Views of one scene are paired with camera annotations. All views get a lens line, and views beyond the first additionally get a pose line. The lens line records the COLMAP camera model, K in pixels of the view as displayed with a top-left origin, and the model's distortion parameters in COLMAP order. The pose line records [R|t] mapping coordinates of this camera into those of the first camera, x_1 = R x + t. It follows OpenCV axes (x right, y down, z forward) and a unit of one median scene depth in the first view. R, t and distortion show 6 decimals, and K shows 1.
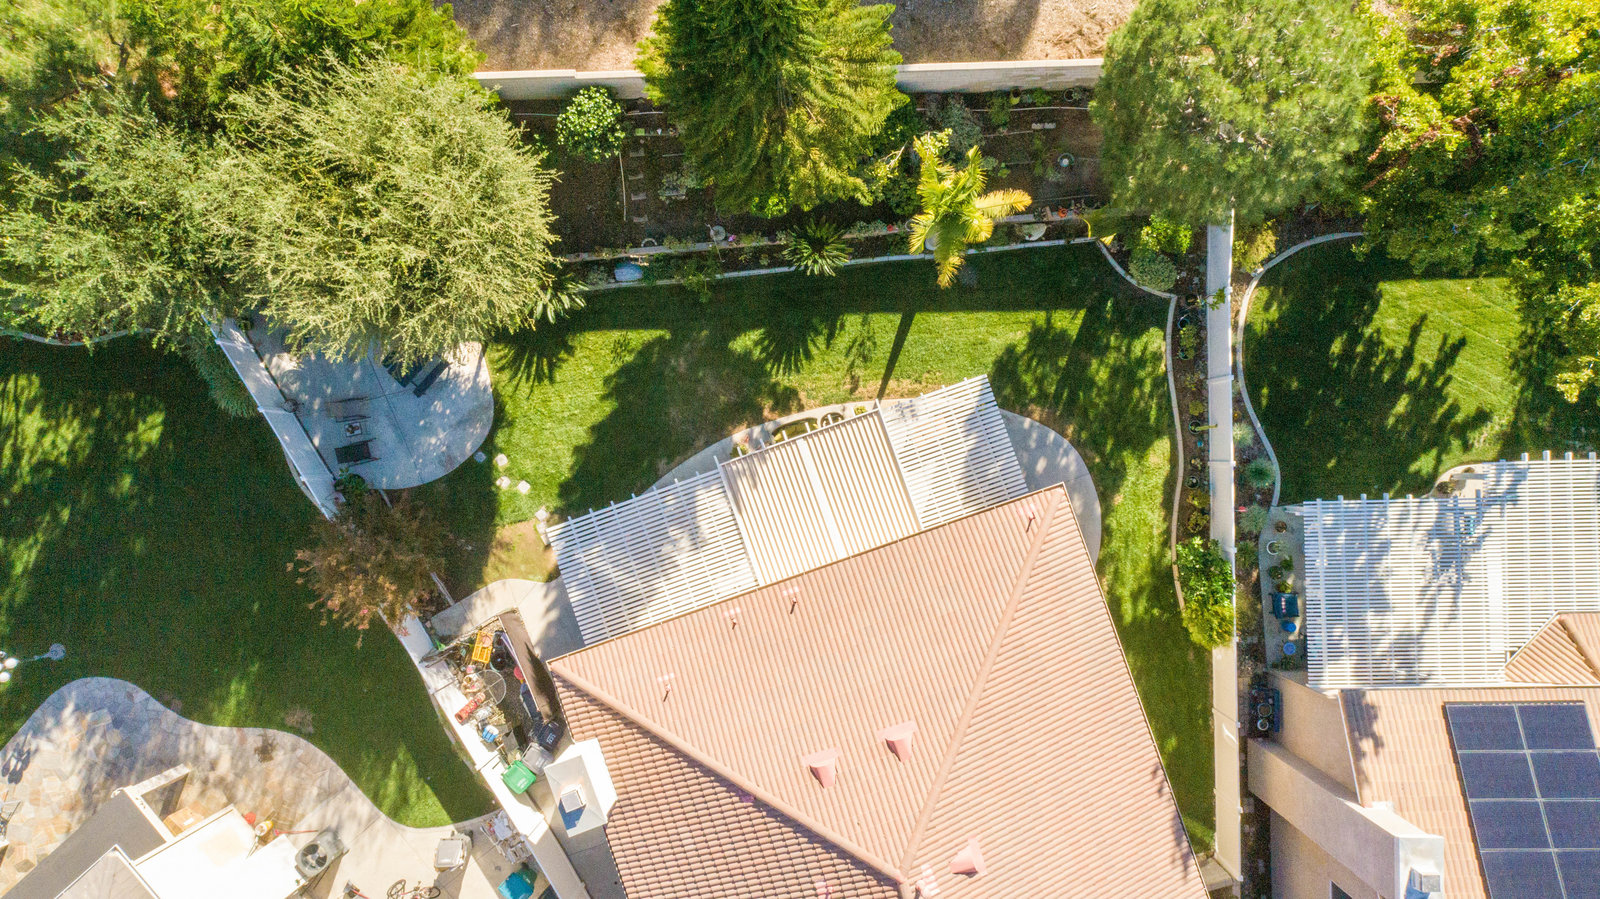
lens RADIAL K [[1124.8, 0, 800.5], [0, 1124.8, 453.9], [0, 0, 1]] dist [-0.008398, 0.004561]
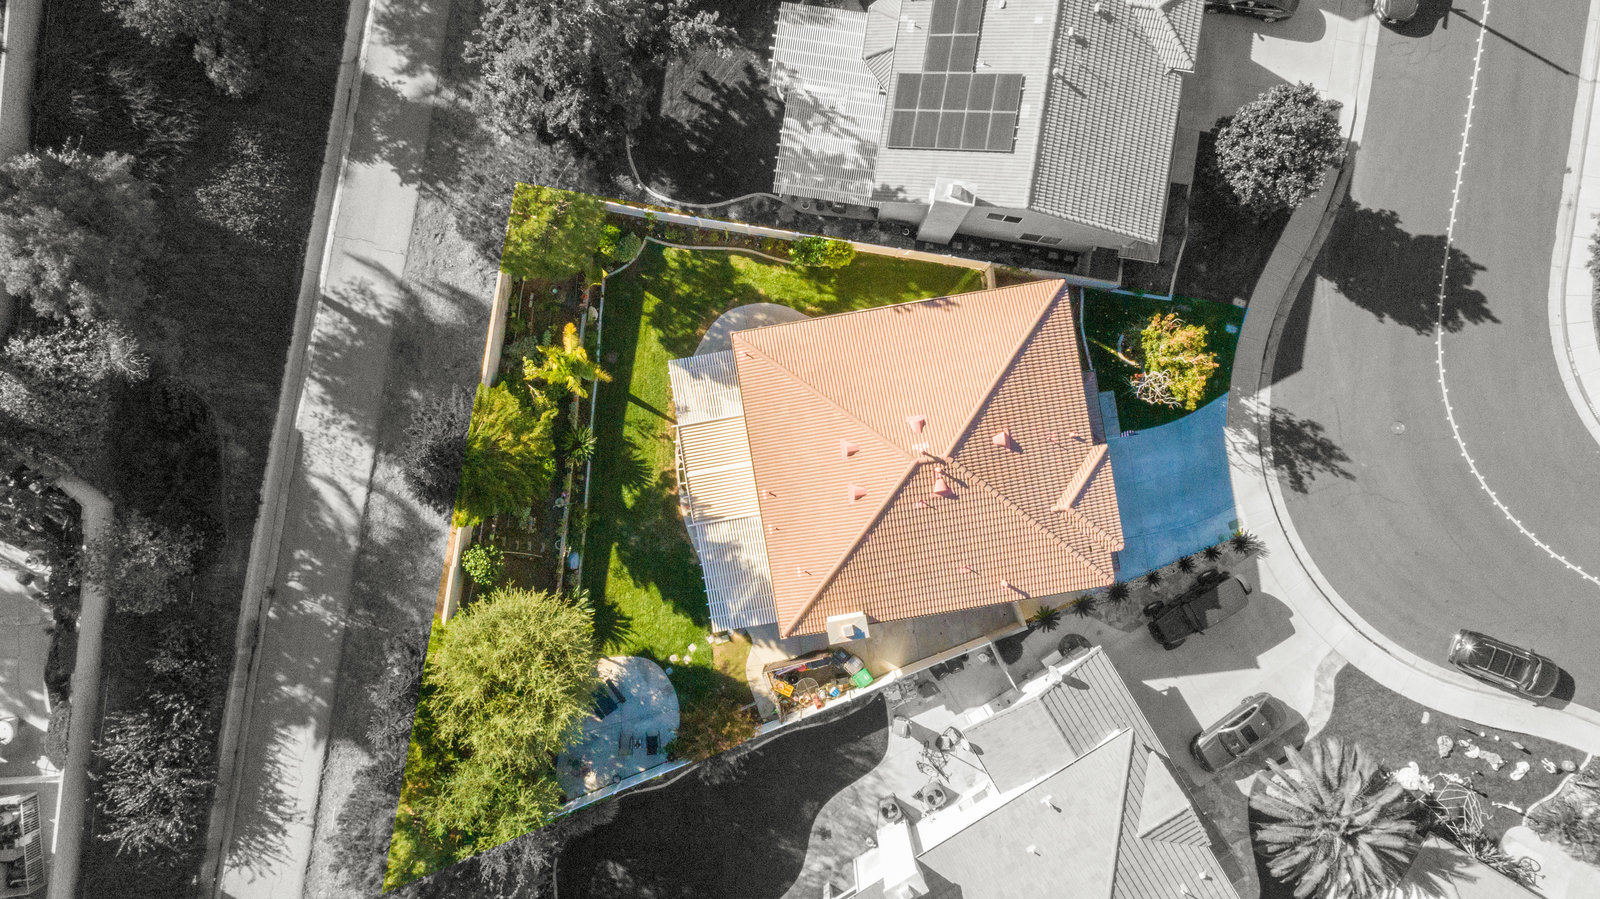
lens RADIAL K [[1124.8, 0, 800.5], [0, 1124.8, 453.9], [0, 0, 1]] dist [-0.008398, 0.004561]
pose [[0.172798, -0.984632, 0.025320, 0.016157], [0.984953, 0.172664, -0.007430, 0.152275], [0.002944, 0.026222, 0.999652, -0.652423]]
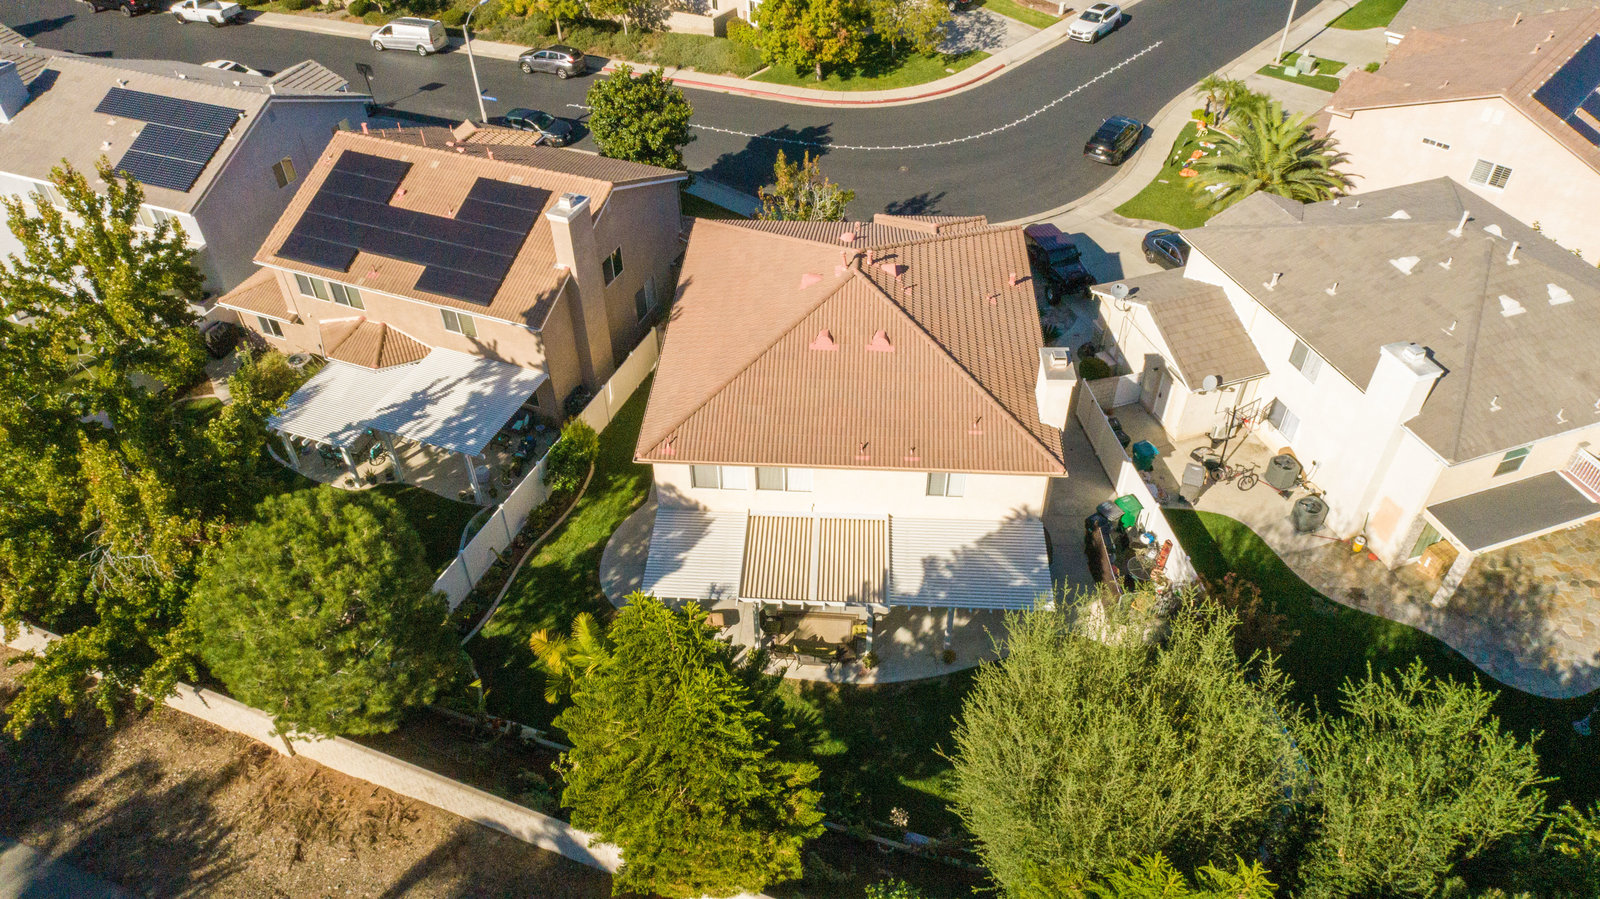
lens RADIAL K [[1124.8, 0, 800.5], [0, 1124.8, 453.9], [0, 0, 1]] dist [-0.008398, 0.004561]
pose [[-0.922257, -0.226114, 0.313551, -0.289301], [0.385115, -0.607863, 0.694398, -0.668726], [0.033583, 0.761167, 0.647686, 0.146341]]
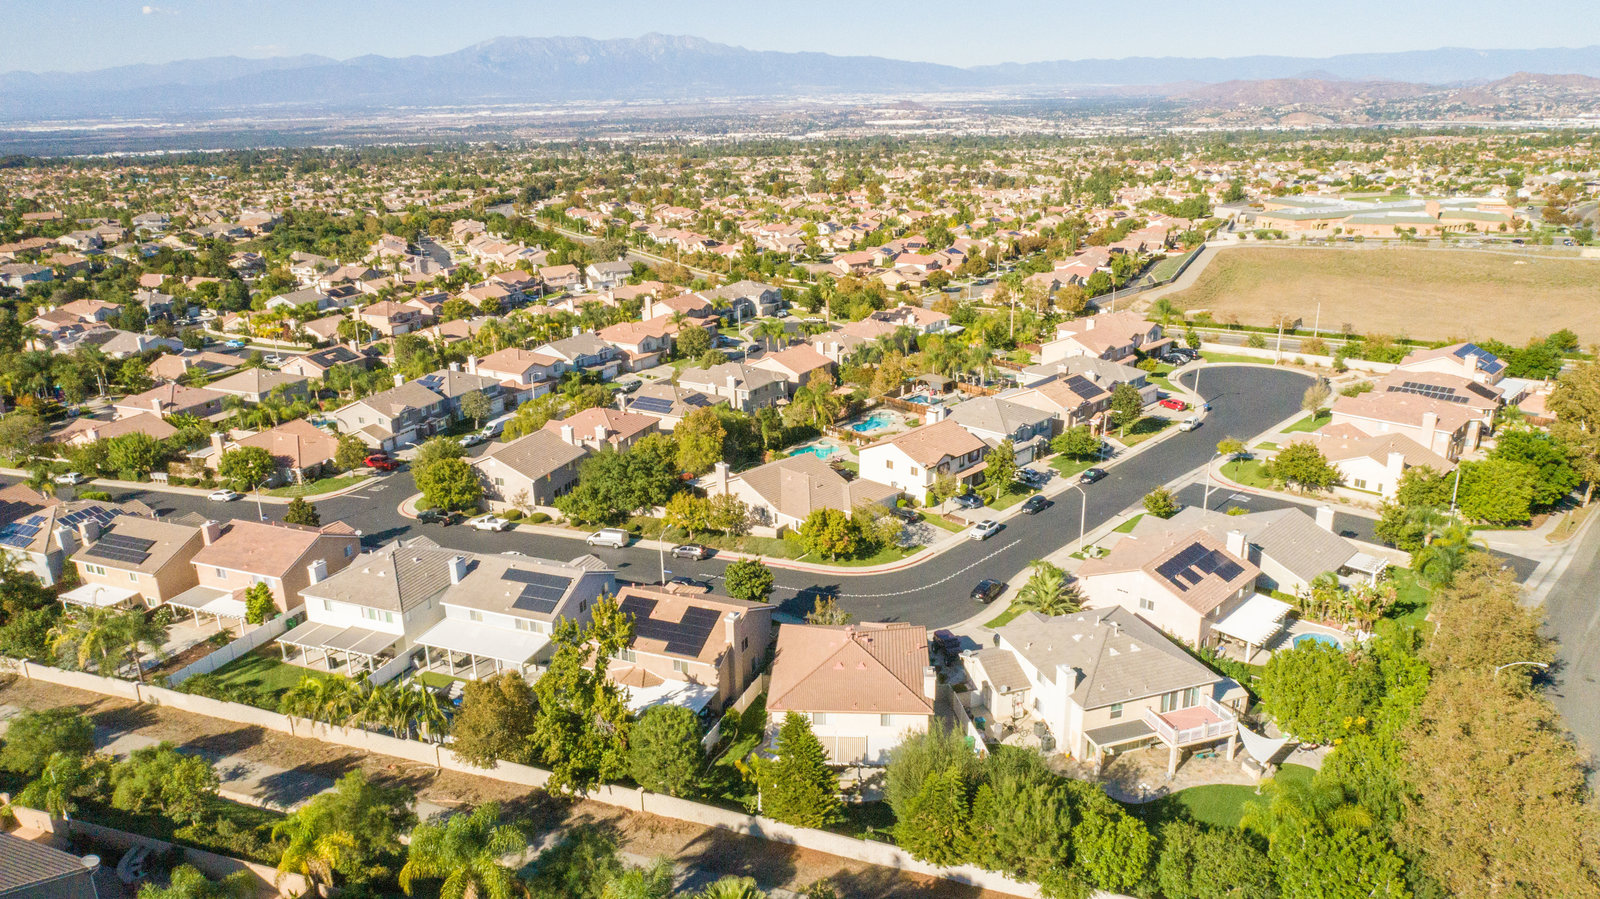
lens RADIAL K [[1124.8, 0, 800.5], [0, 1124.8, 453.9], [0, 0, 1]] dist [-0.008398, 0.004561]
pose [[-0.919337, -0.081246, 0.384991, -0.894508], [0.391433, -0.288277, 0.873886, -2.179161], [0.039984, 0.954094, 0.296826, -0.570046]]
